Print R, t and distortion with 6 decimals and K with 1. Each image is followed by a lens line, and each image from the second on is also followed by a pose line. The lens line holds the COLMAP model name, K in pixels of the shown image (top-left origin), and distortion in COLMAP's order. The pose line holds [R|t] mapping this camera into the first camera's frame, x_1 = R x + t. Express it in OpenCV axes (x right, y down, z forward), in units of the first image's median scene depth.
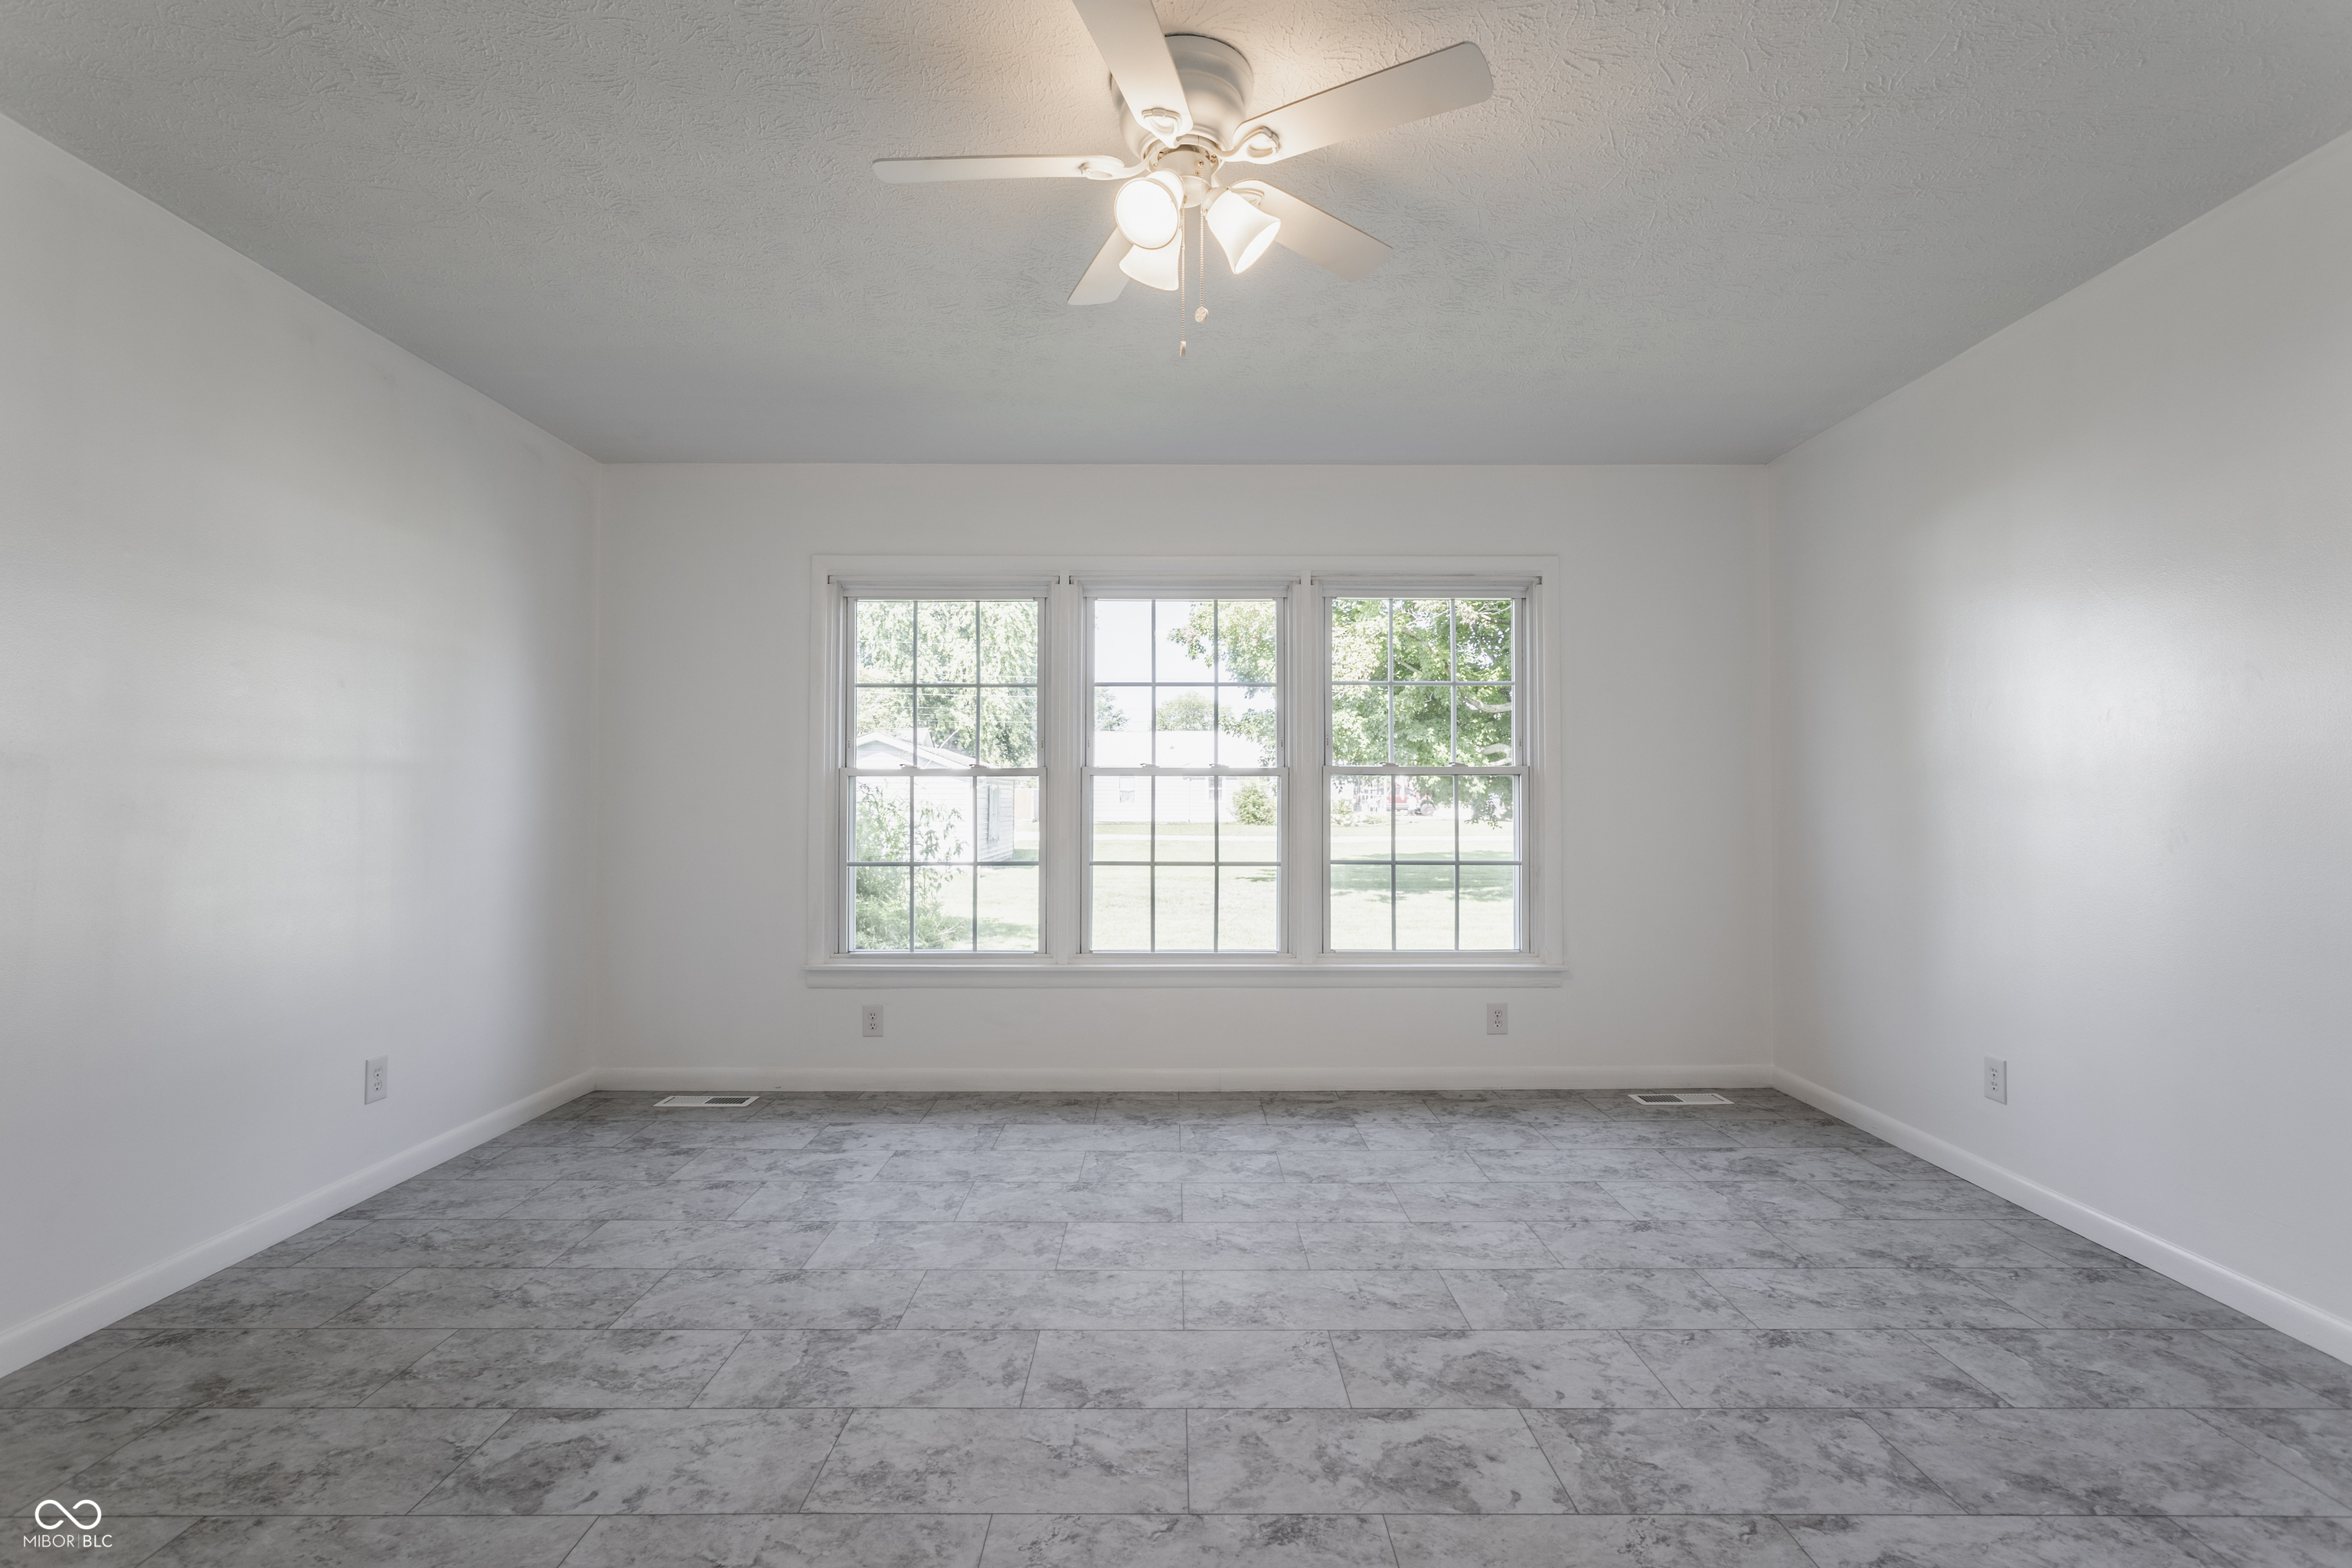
lens RADIAL K [[1100.6, 0, 1178.0], [0, 1100.6, 785.5], [0, 0, 1]] dist [0.000247, 0.001489]
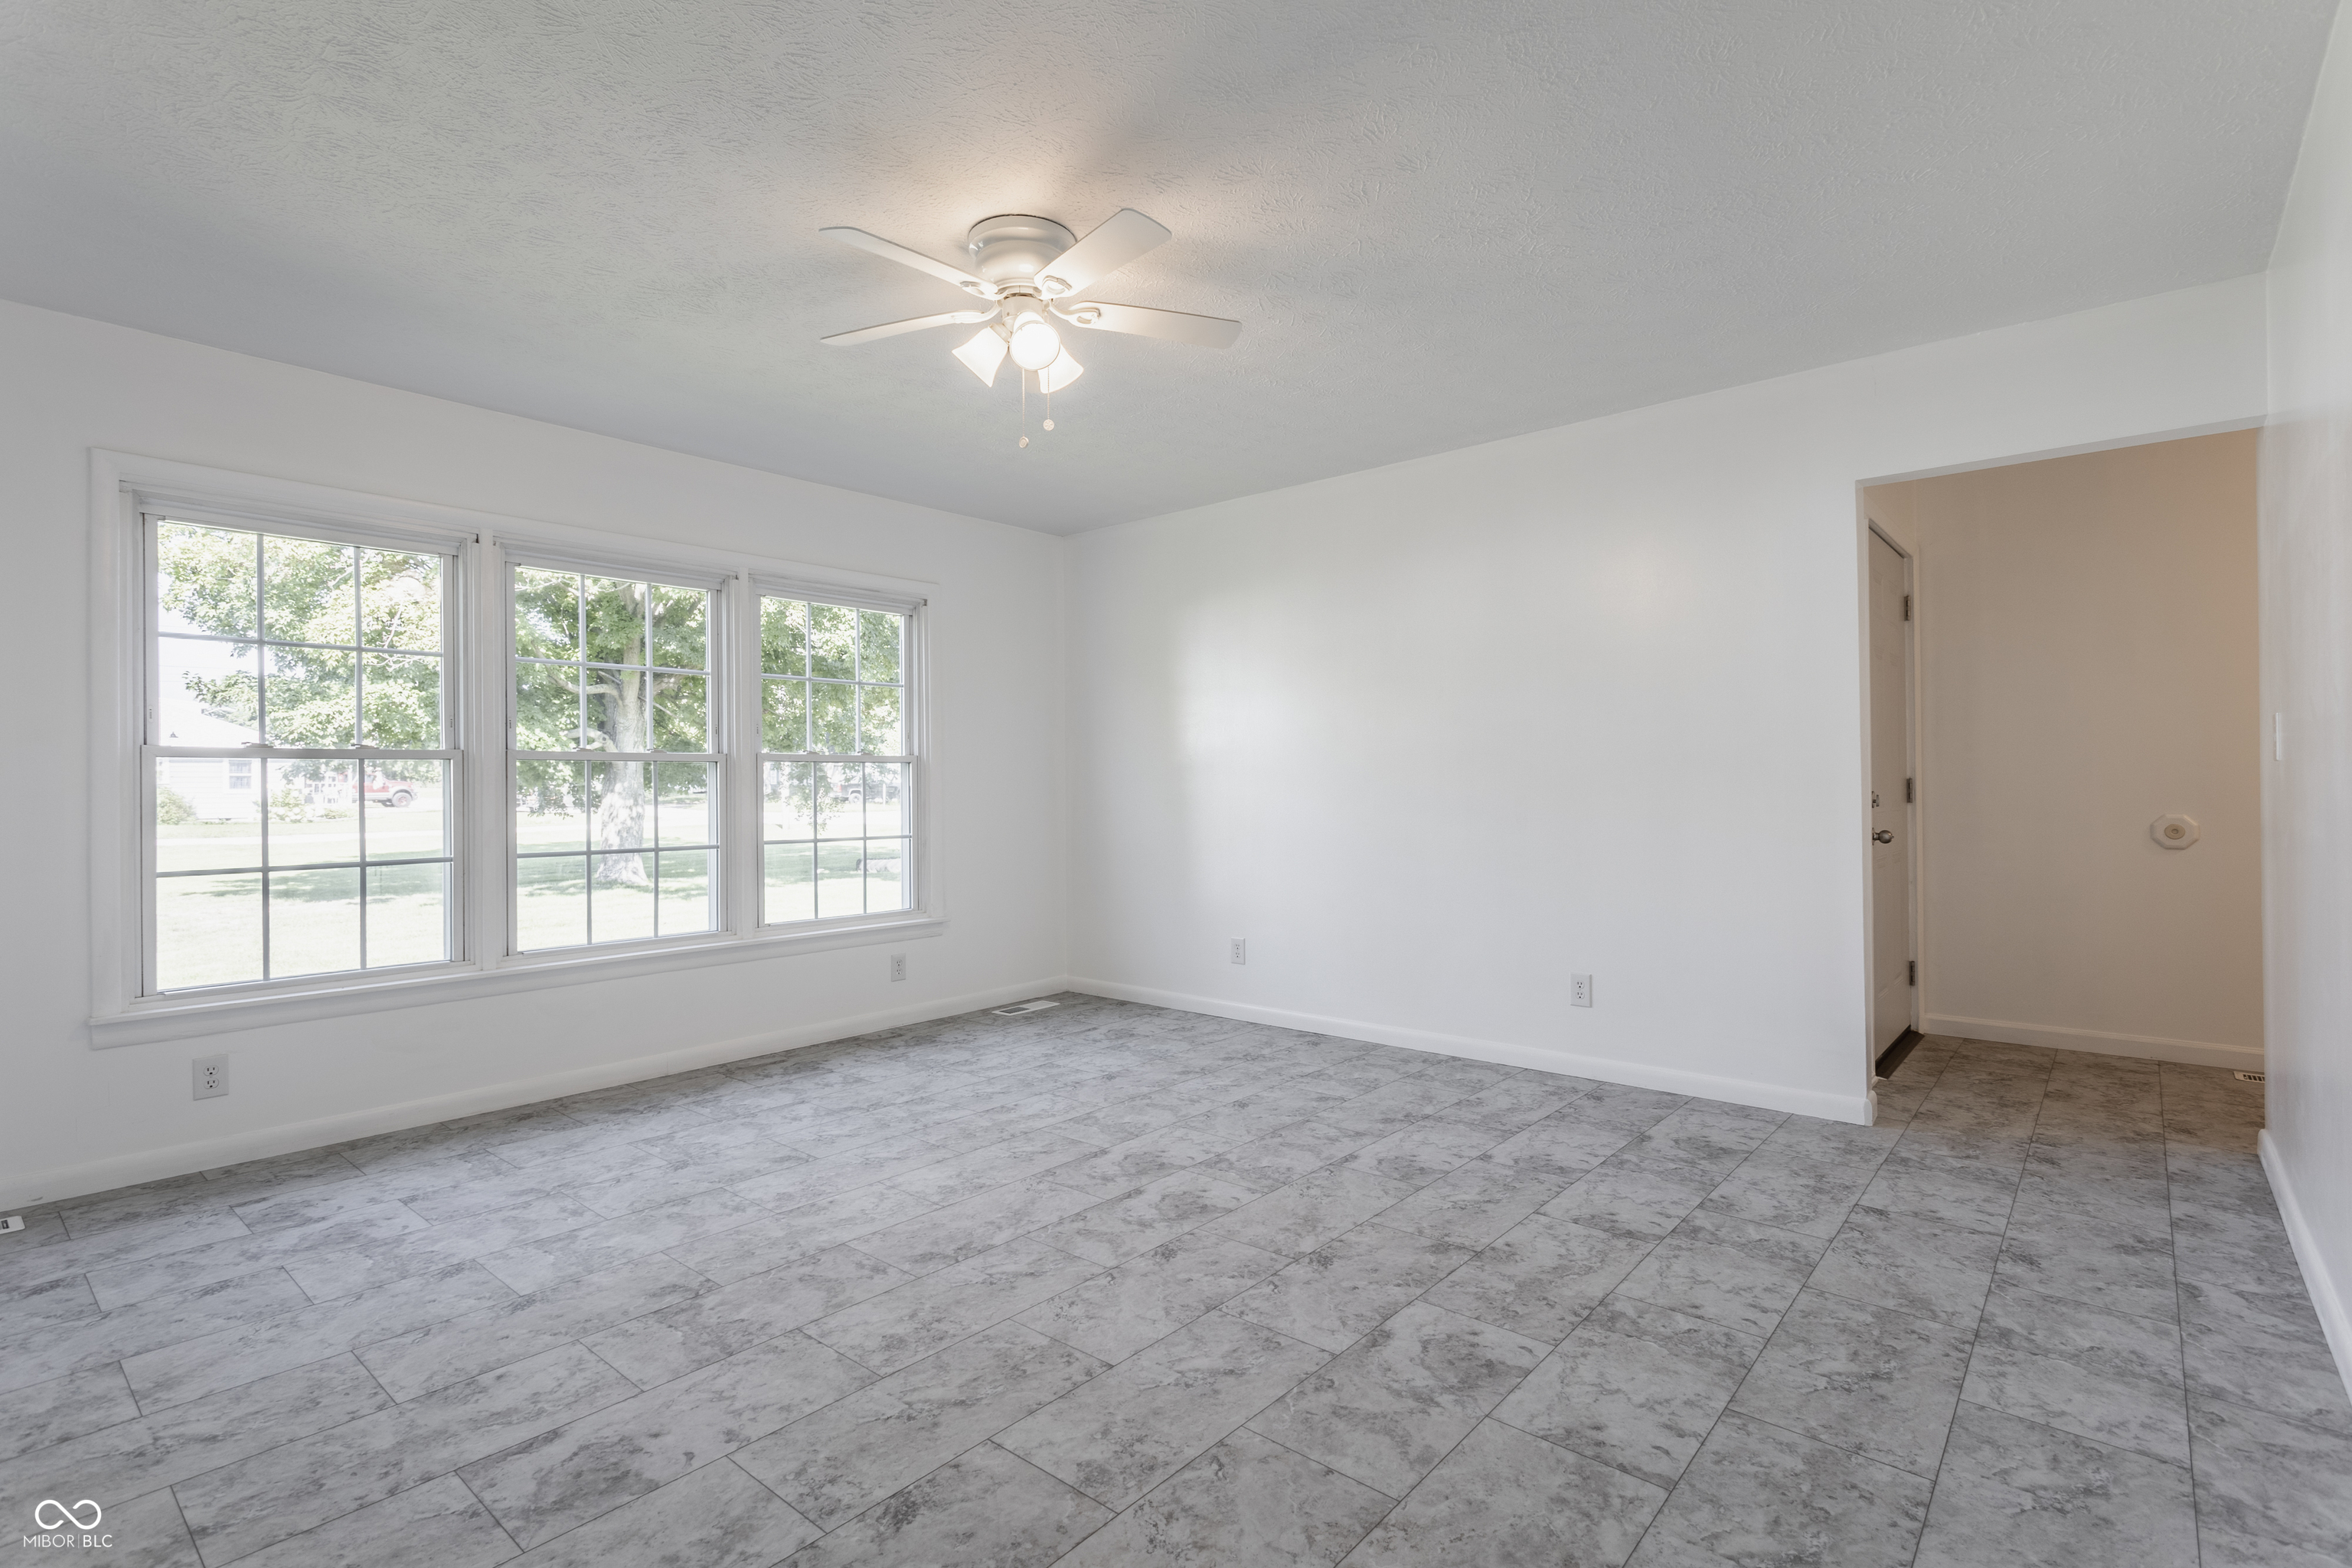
lens RADIAL K [[1105.6, 0, 1176.0], [0, 1105.6, 784.0], [0, 0, 1]] dist [0.002058, 0.001085]
pose [[0.655596, -0.005634, 0.755091, -0.710032], [-0.002380, 0.999952, 0.009527, 0.002150], [-0.755108, -0.008043, 0.655551, -0.015891]]
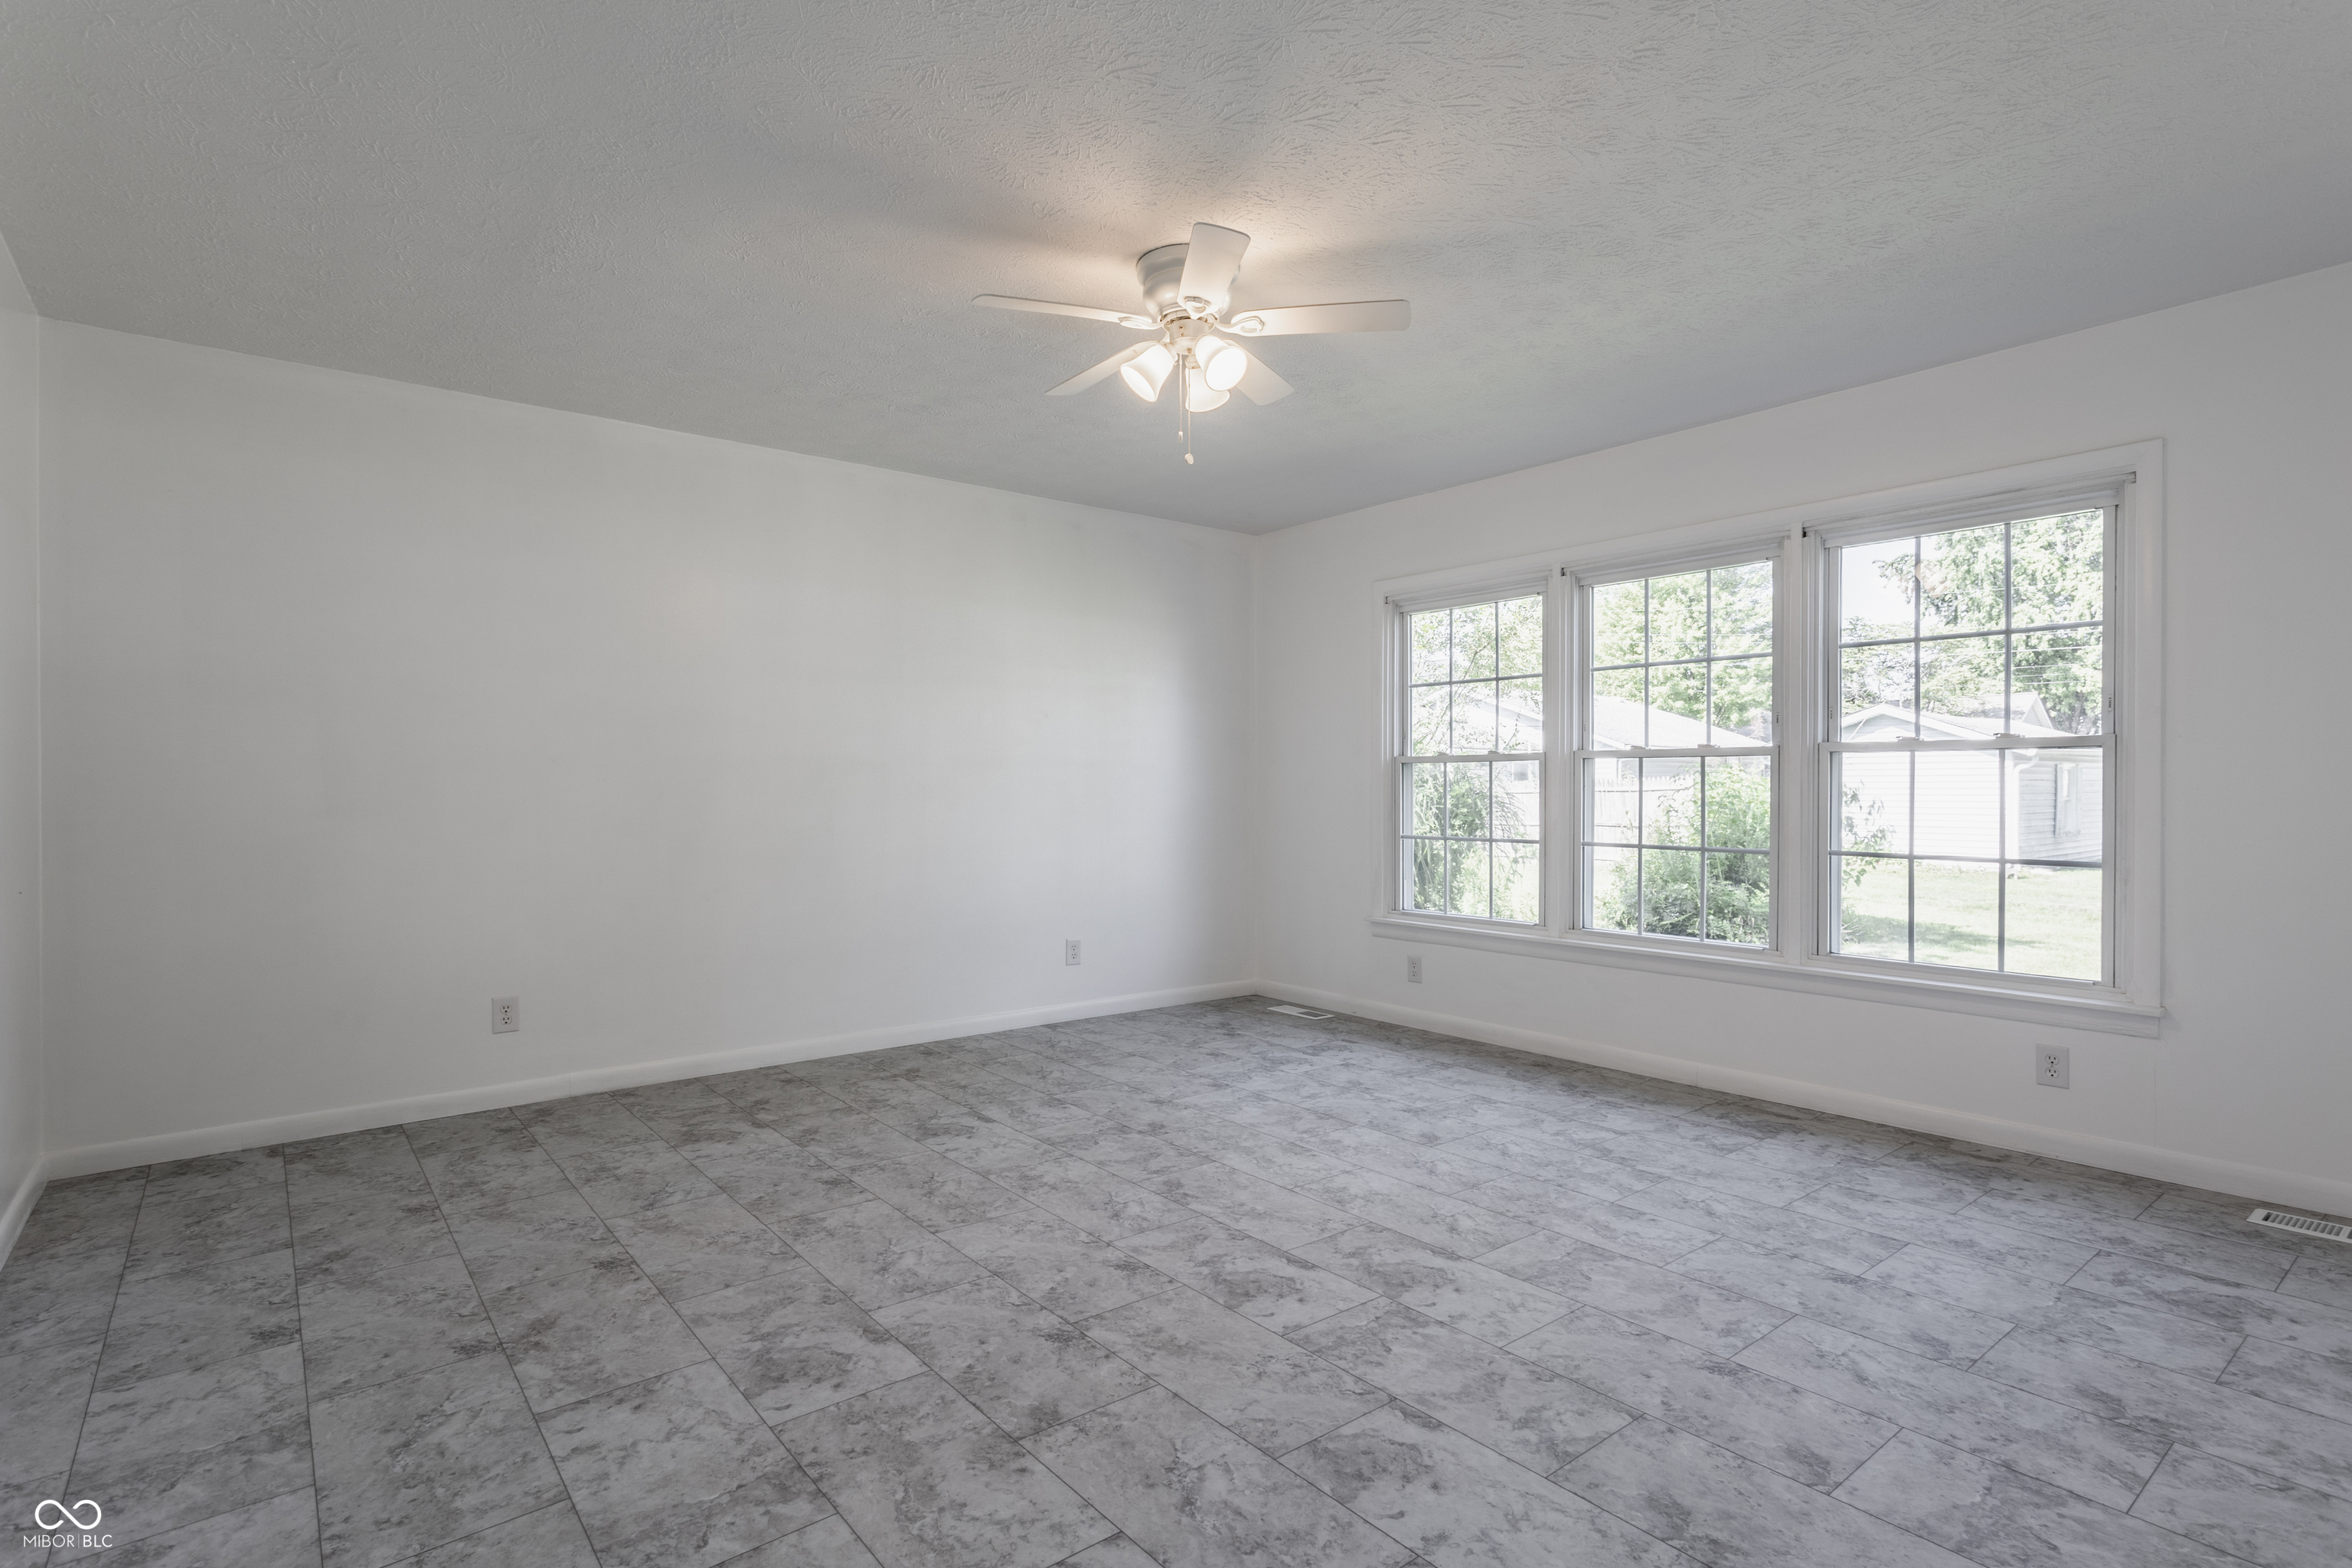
lens RADIAL K [[1157.3, 0, 1191.2], [0, 1157.3, 784.5], [0, 0, 1]] dist [0.000561, 0.001136]
pose [[0.627818, -0.002177, -0.778357, 0.925396], [0.013324, 0.999880, 0.007951, 0.003155], [0.778246, -0.015363, 0.627771, 0.053993]]
